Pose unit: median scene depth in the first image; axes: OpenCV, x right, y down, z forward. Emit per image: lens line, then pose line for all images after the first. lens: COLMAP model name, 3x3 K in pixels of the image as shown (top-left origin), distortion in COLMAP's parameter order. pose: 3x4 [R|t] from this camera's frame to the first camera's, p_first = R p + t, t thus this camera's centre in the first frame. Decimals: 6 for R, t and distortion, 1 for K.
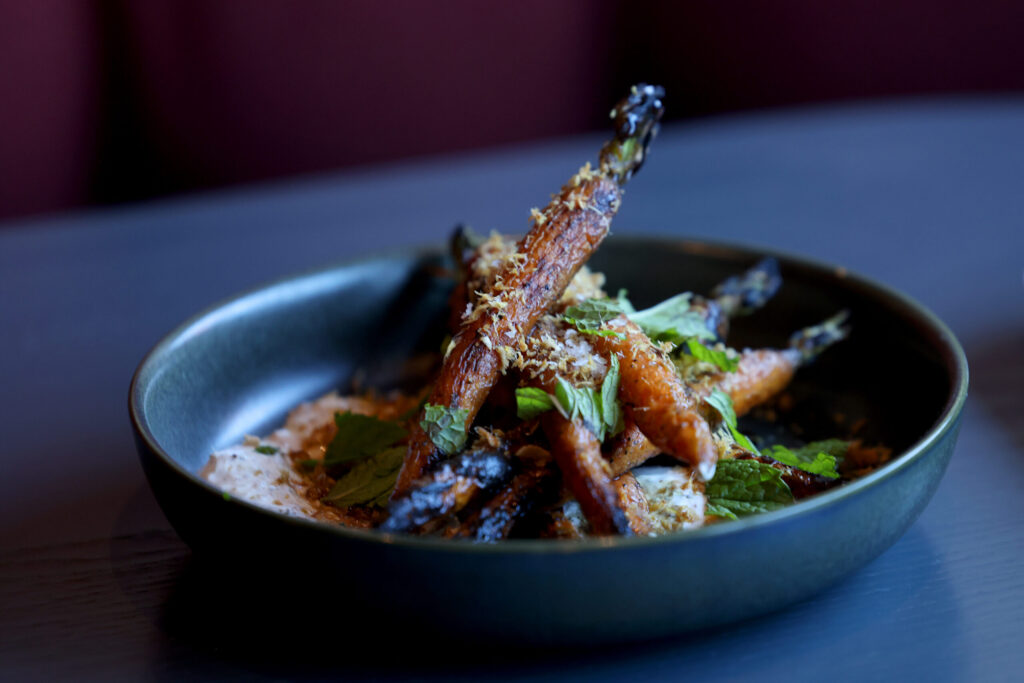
lens RADIAL K [[3815.7, 0, 512.0], [0, 3815.7, 341.5], [0, 0, 1]] dist [0.035671, 0.000000]
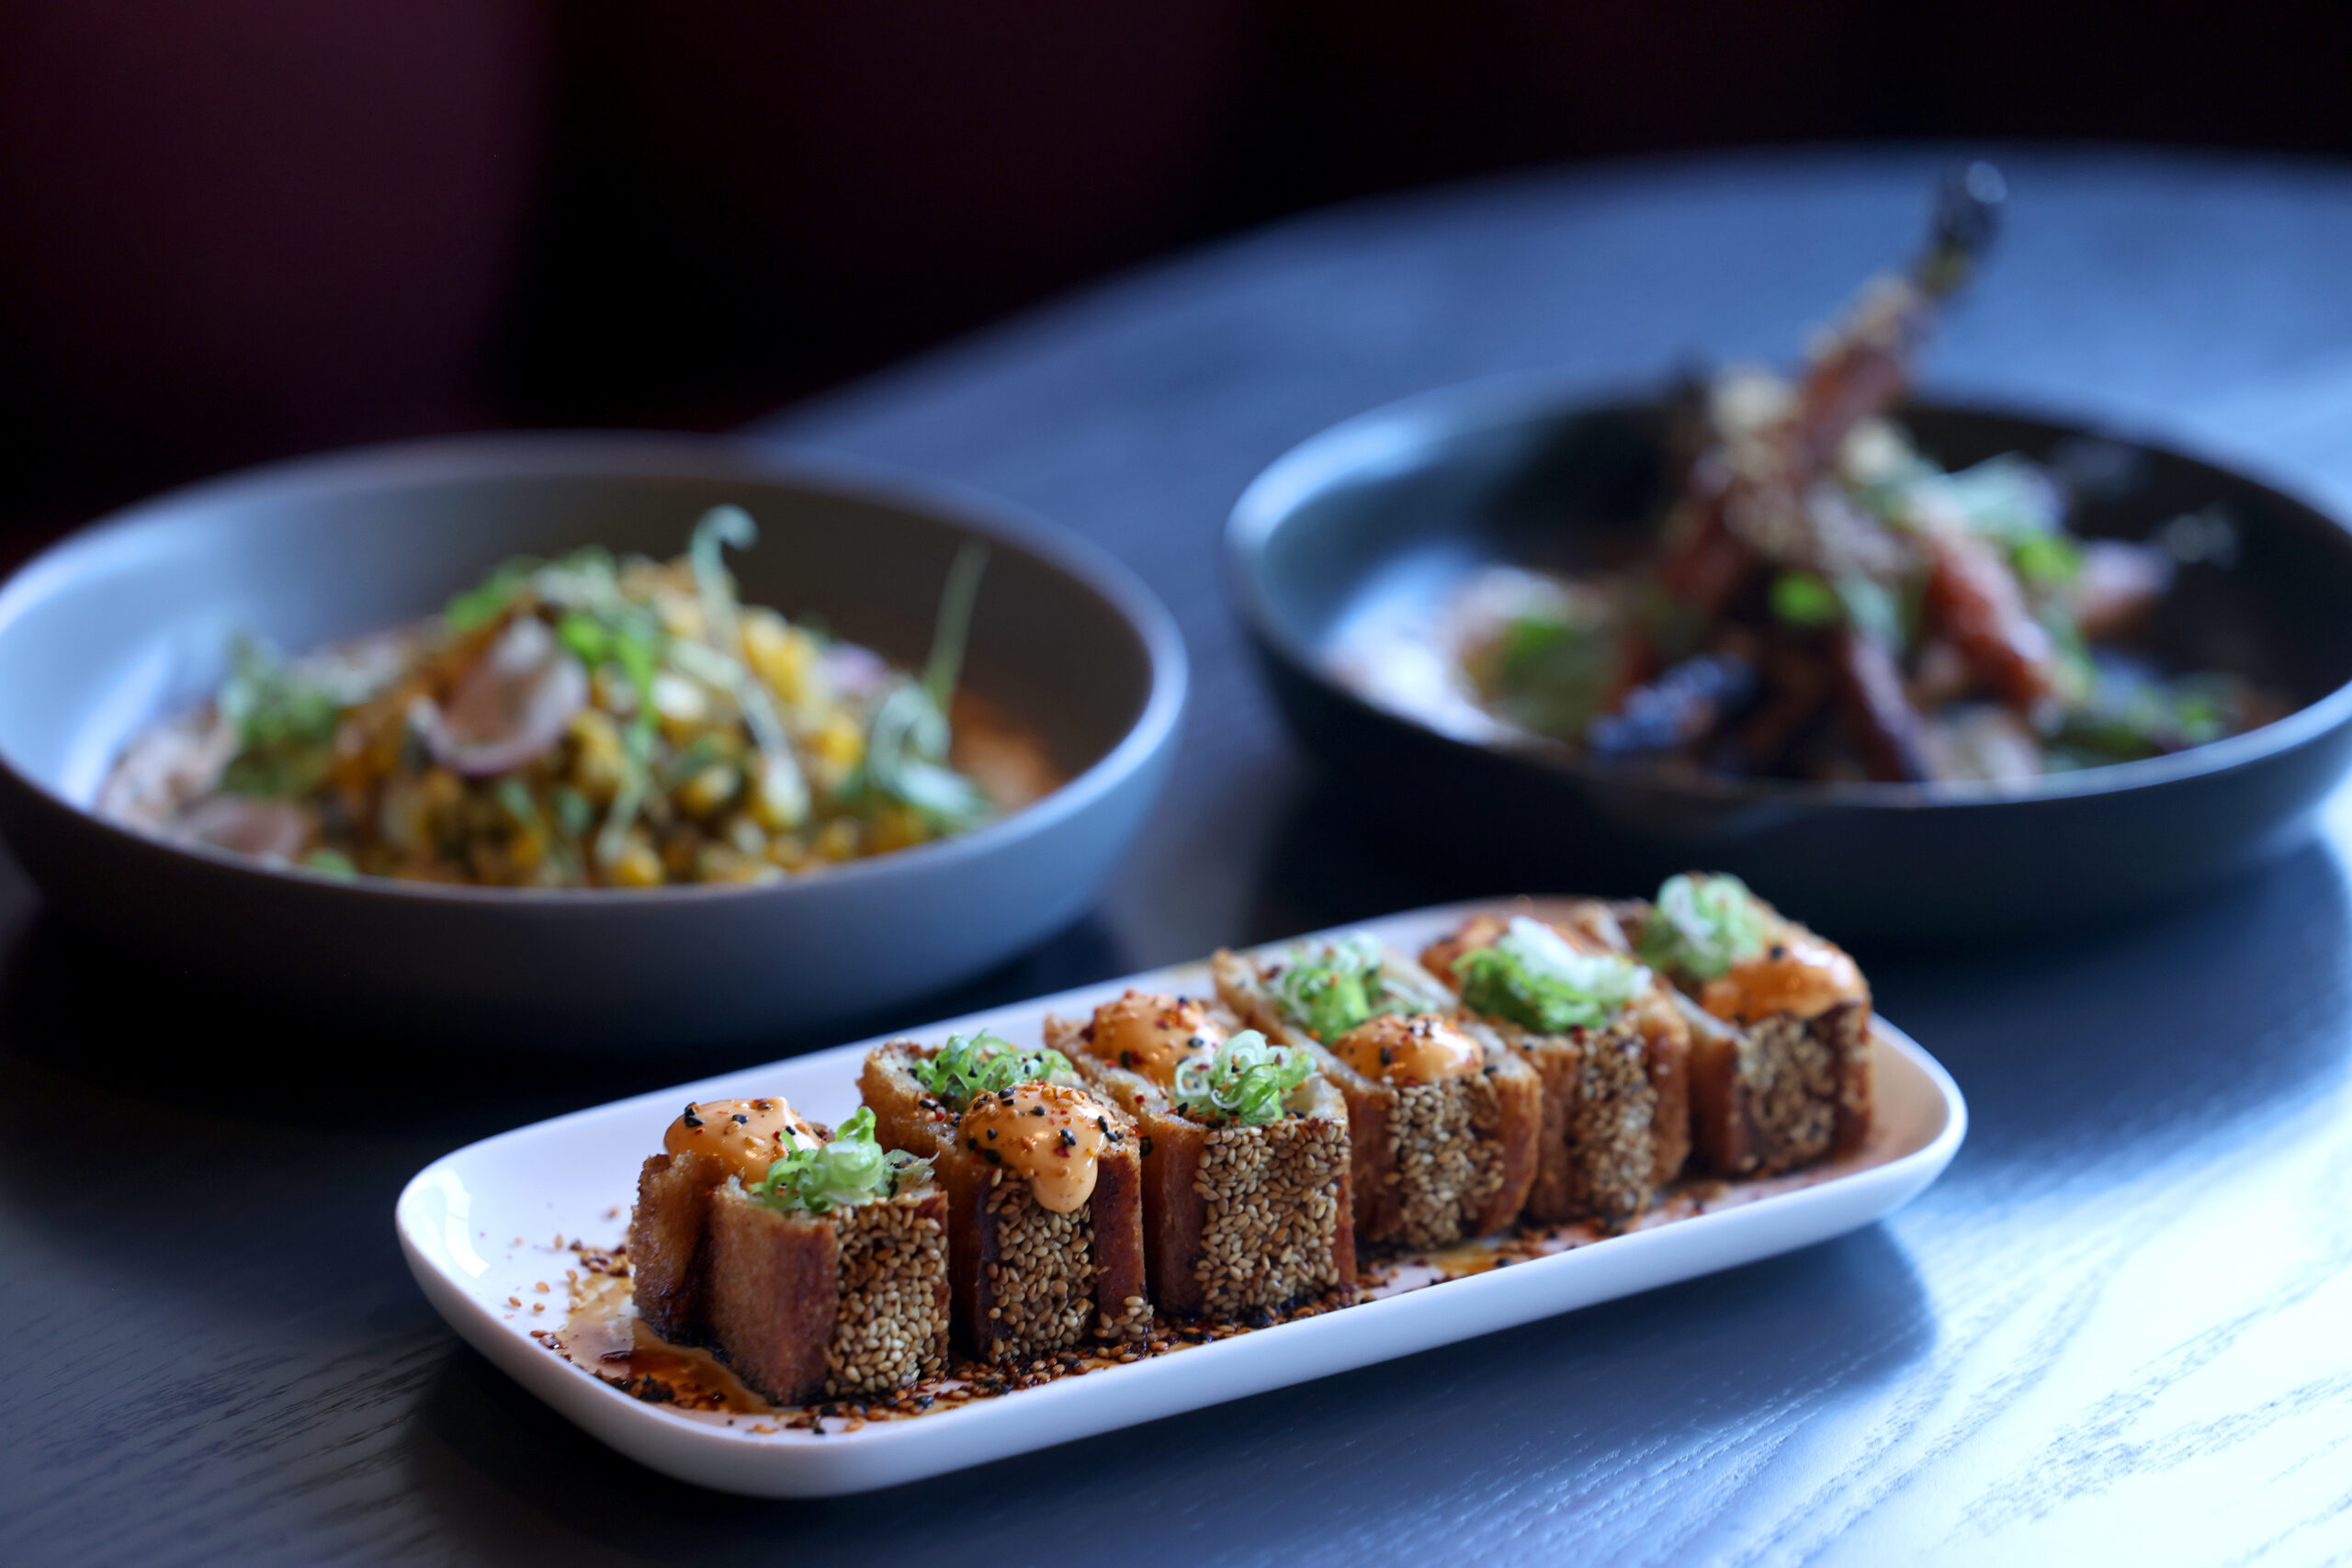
lens RADIAL K [[8730.9, 0, 1173.6], [0, 8730.9, 784.4], [0, 0, 1]] dist [0.967156, 0.000000]
pose [[0.994495, 0.077382, -0.070651, 0.007484], [-0.075131, 0.996594, 0.033988, 0.002705], [0.073041, -0.028493, 0.996922, -0.678871]]
